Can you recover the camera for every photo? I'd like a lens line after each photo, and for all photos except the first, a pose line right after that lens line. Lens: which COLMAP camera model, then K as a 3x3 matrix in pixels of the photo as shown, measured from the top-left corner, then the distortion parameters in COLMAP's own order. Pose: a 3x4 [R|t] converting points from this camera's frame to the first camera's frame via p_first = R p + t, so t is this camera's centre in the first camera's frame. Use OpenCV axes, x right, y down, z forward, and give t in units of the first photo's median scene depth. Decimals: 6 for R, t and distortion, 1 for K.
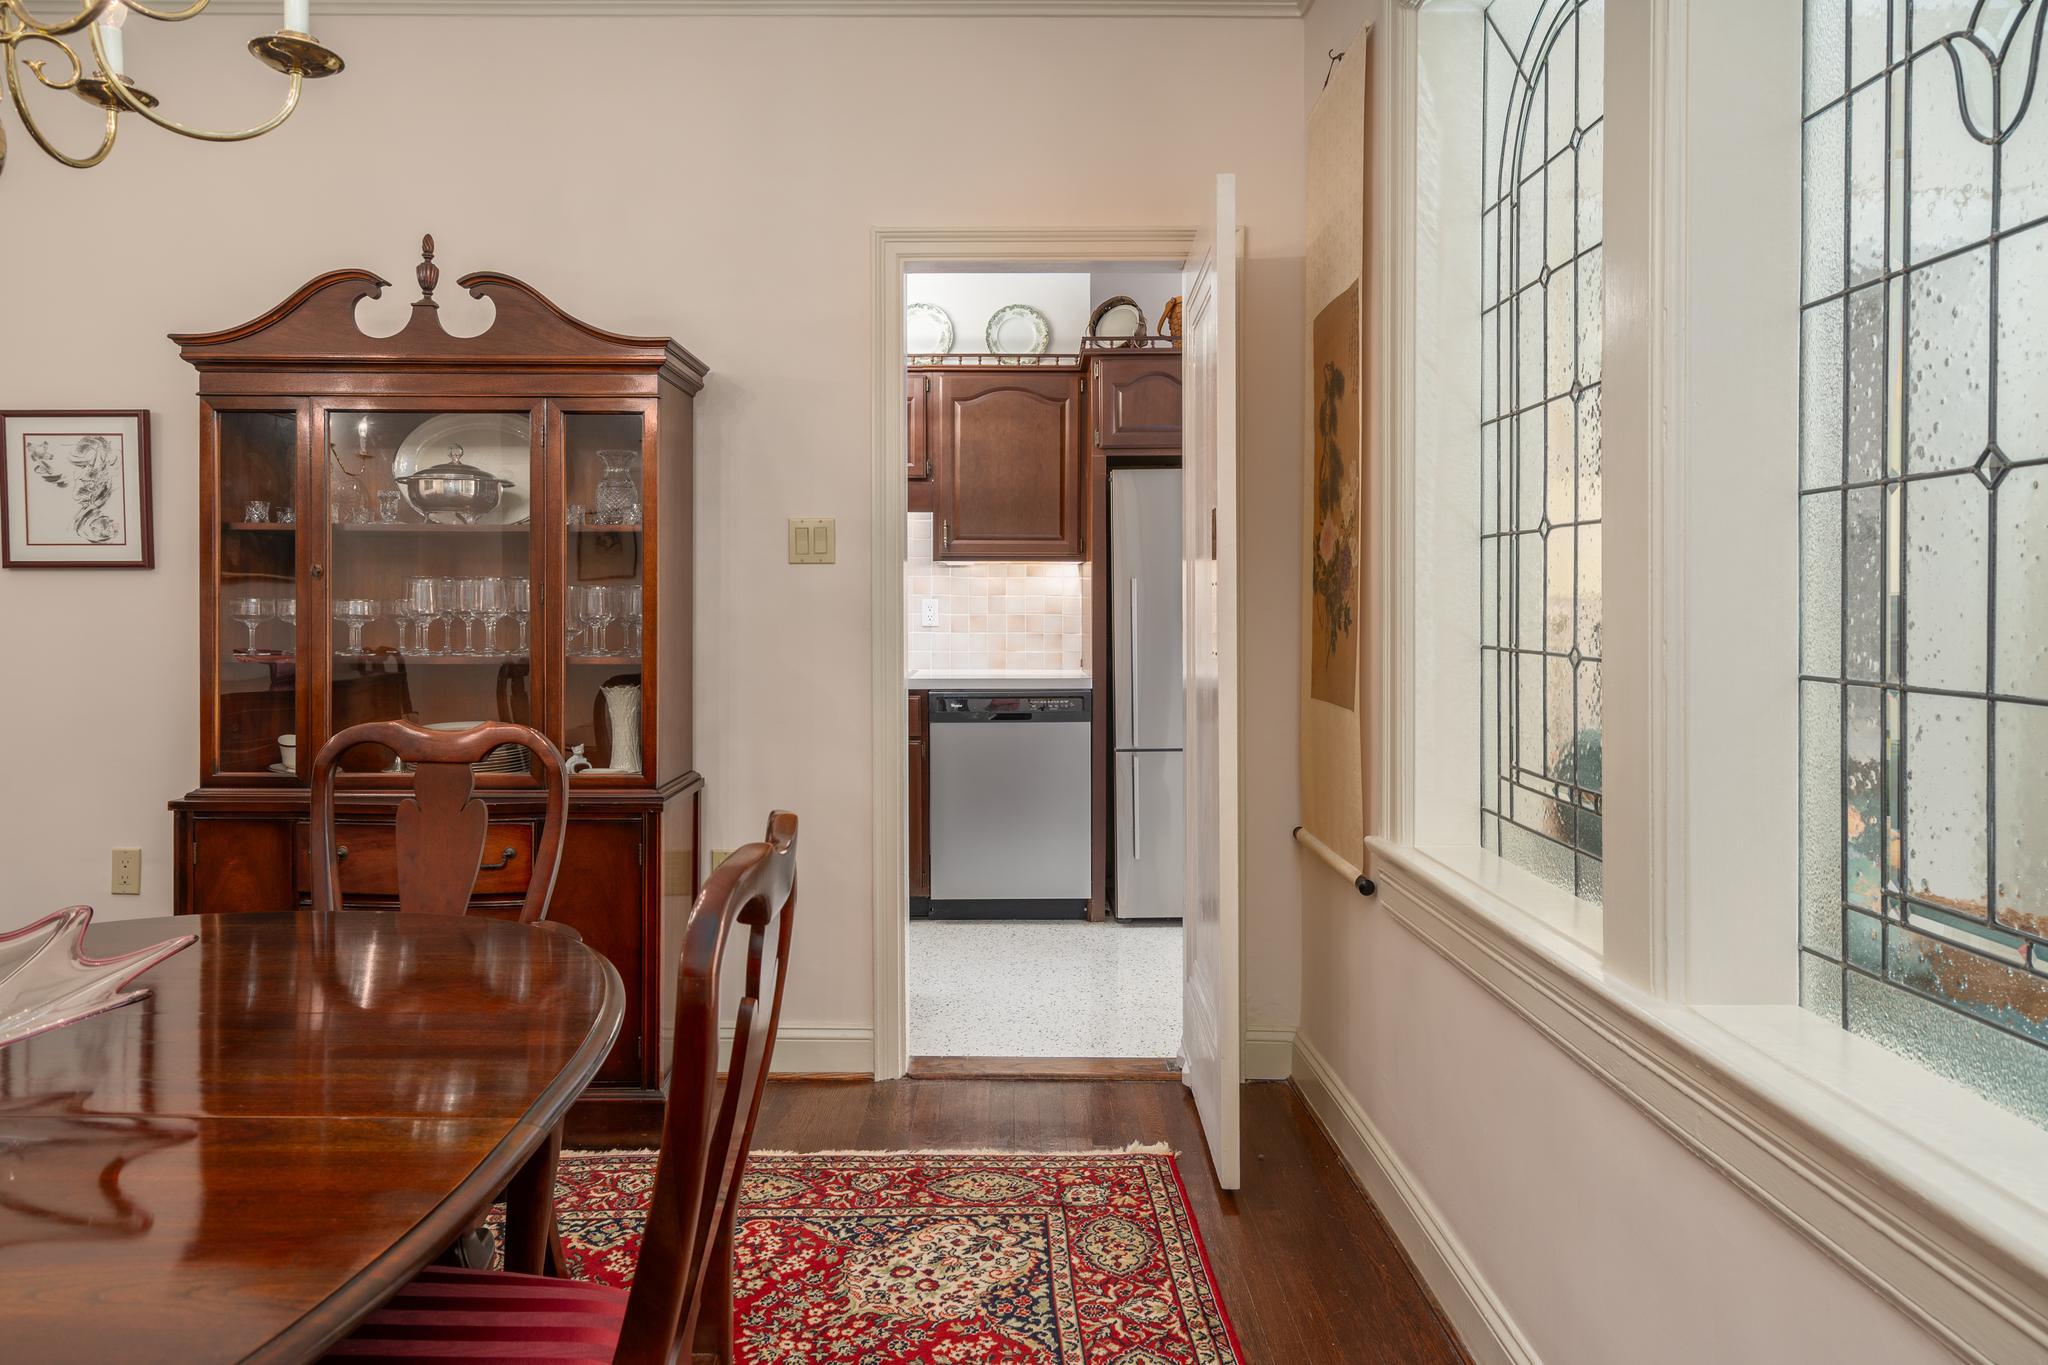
lens RADIAL K [[1286.4, 0, 992.6], [0, 1286.4, 618.6], [0, 0, 1]] dist [0.001907, -0.001092]
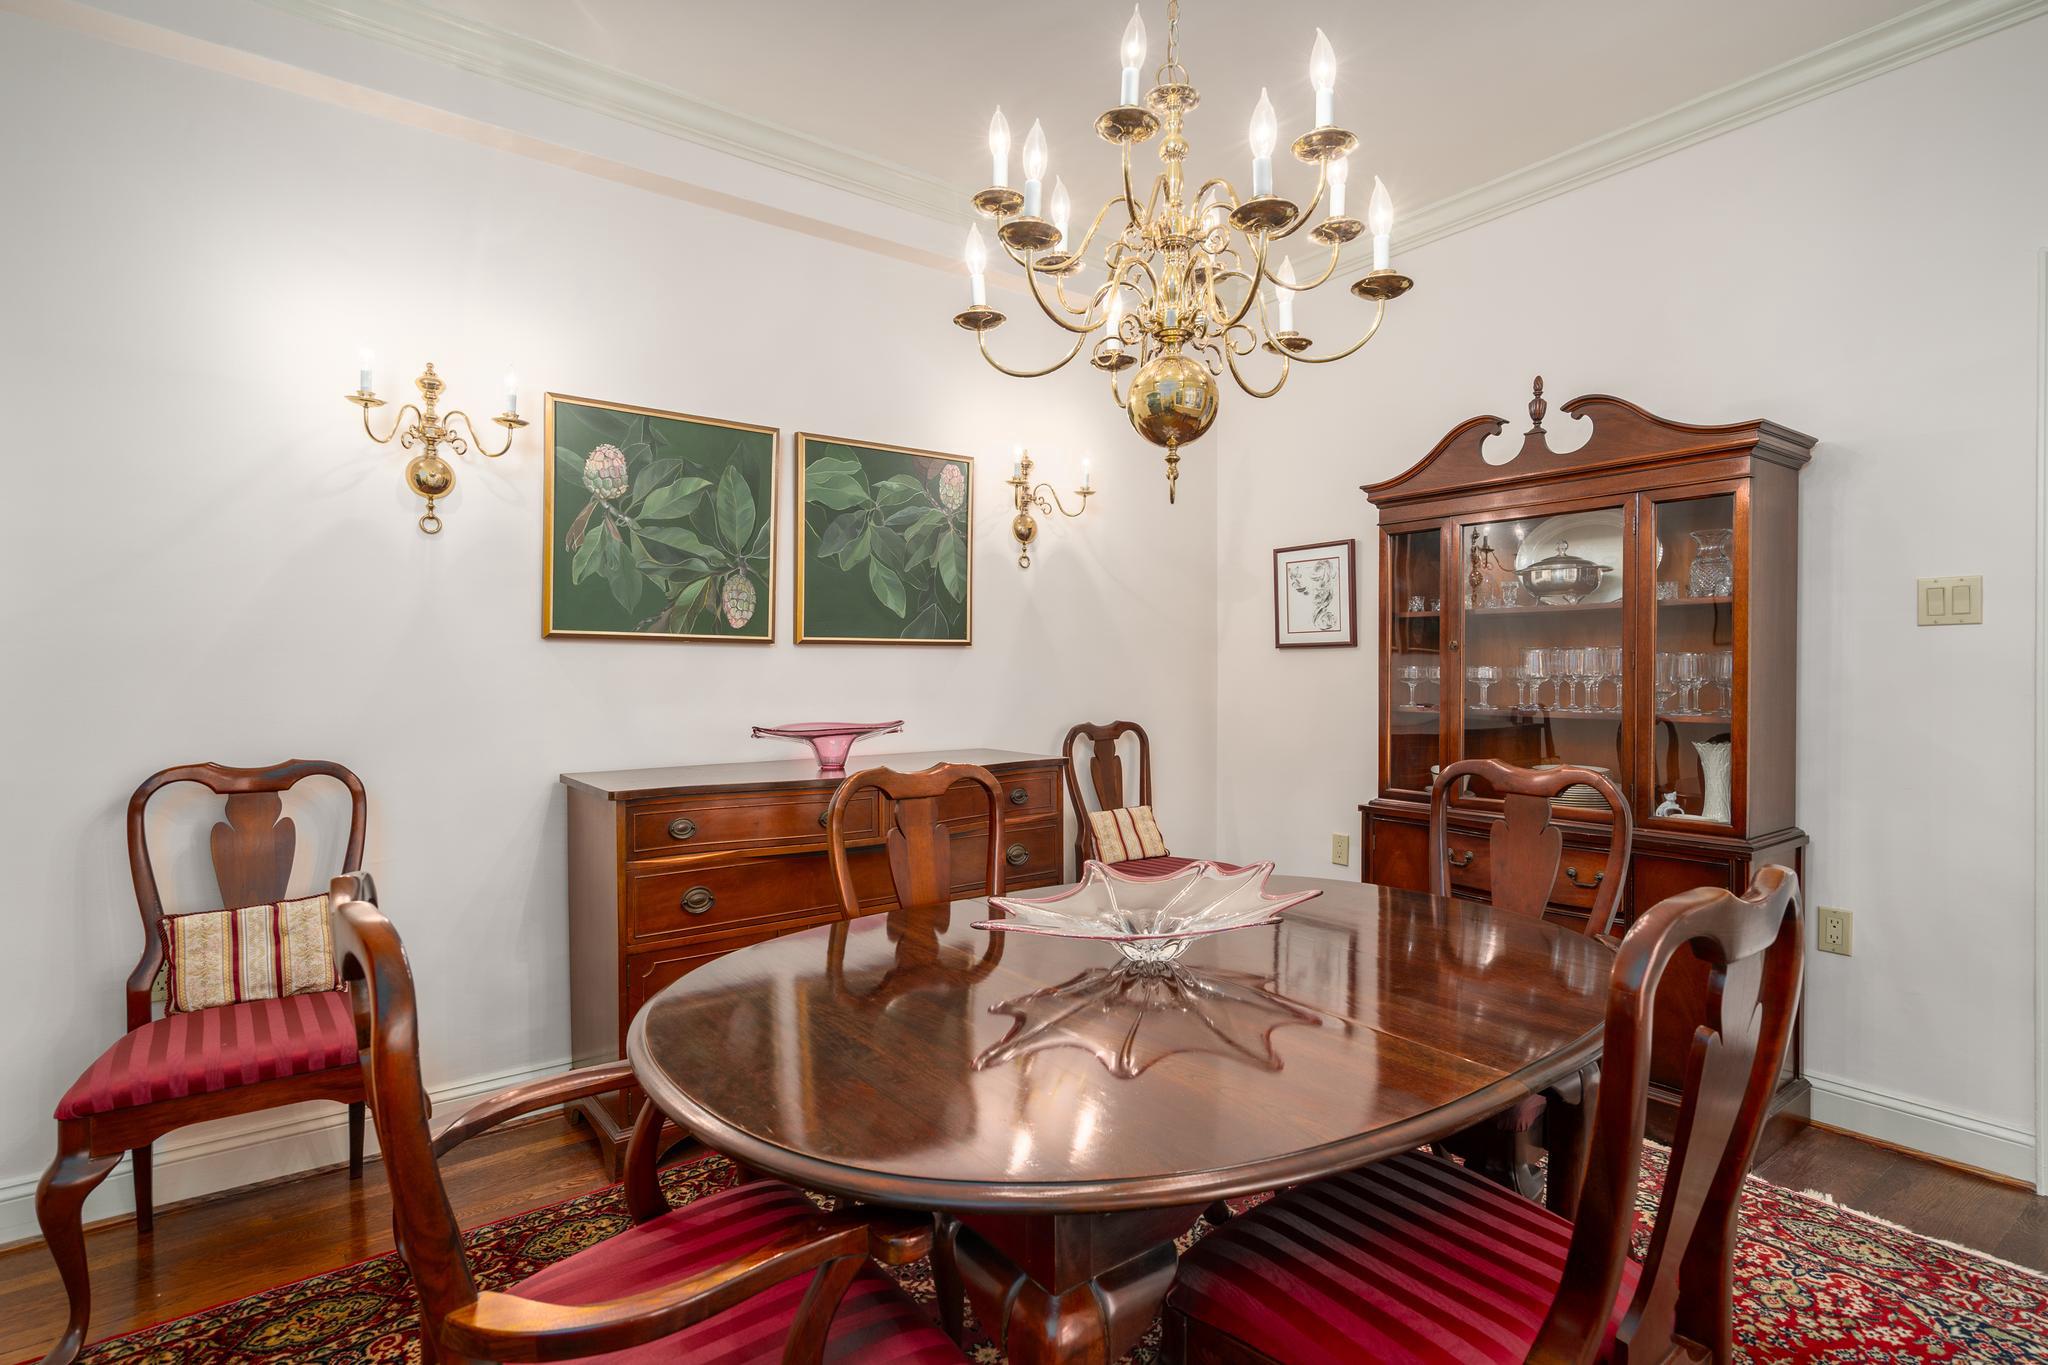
lens RADIAL K [[1014.1, 0, 1024.5], [0, 1014.1, 683.6], [0, 0, 1]] dist [-0.001934, 0.000109]
pose [[0.596926, 0.005628, -0.802276, 0.058269], [-0.003565, 0.999984, 0.004363, -0.000043], [0.802288, 0.000255, 0.596937, 0.004414]]
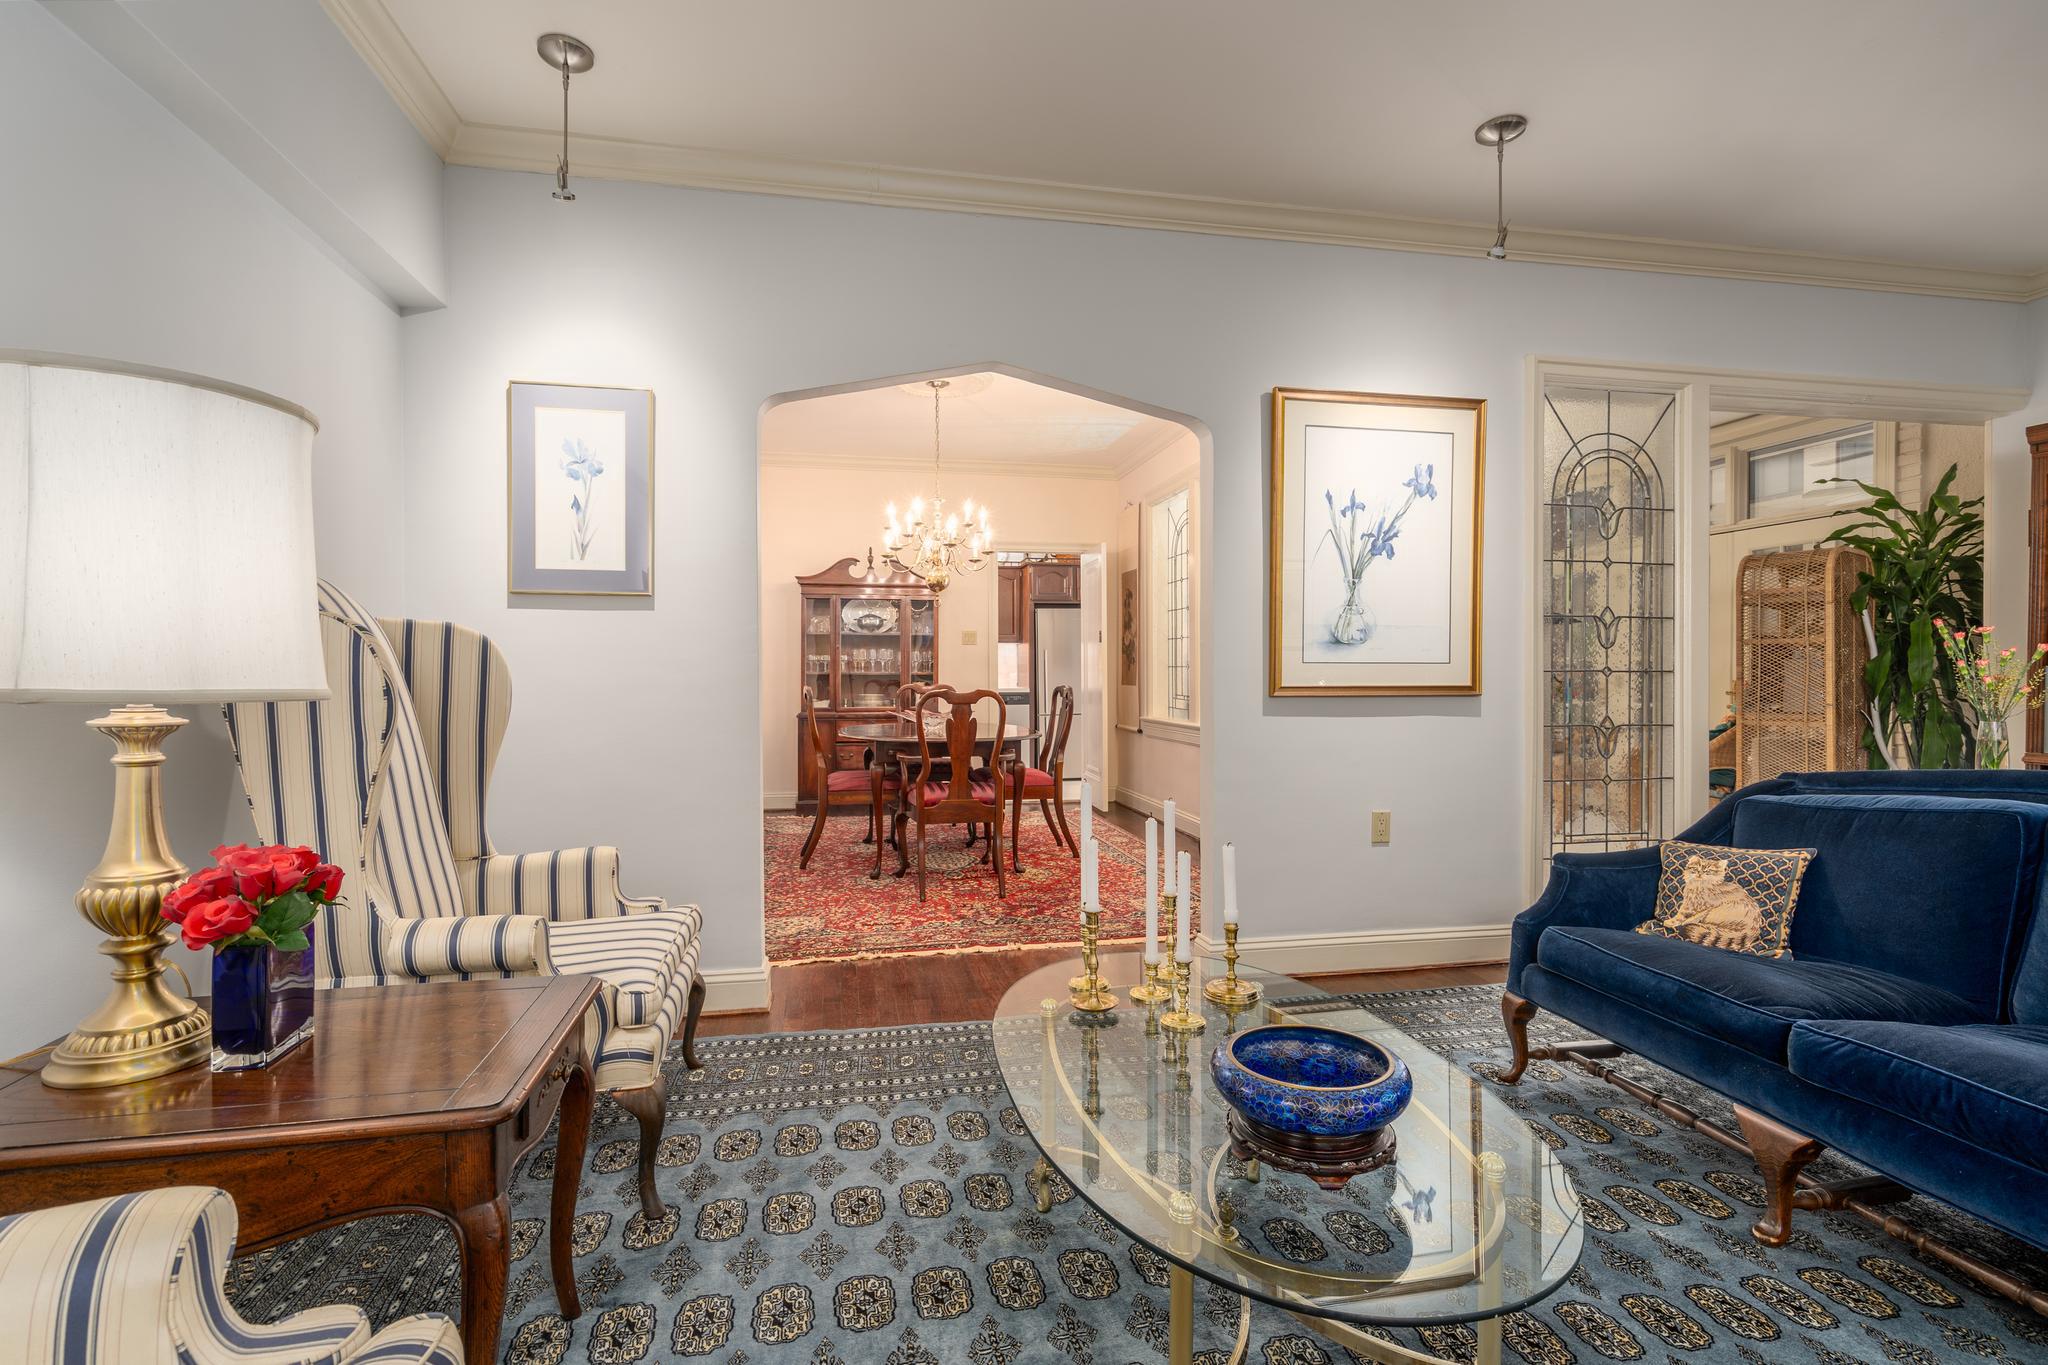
lens RADIAL K [[959.0, 0, 1032.2], [0, 959.0, 686.1], [0, 0, 1]] dist [0.000230, 0.000323]
pose [[0.976156, -0.007809, 0.216928, -0.564757], [0.006601, 0.999958, 0.006296, 0.051132], [-0.216968, -0.004714, 0.976167, -1.508933]]
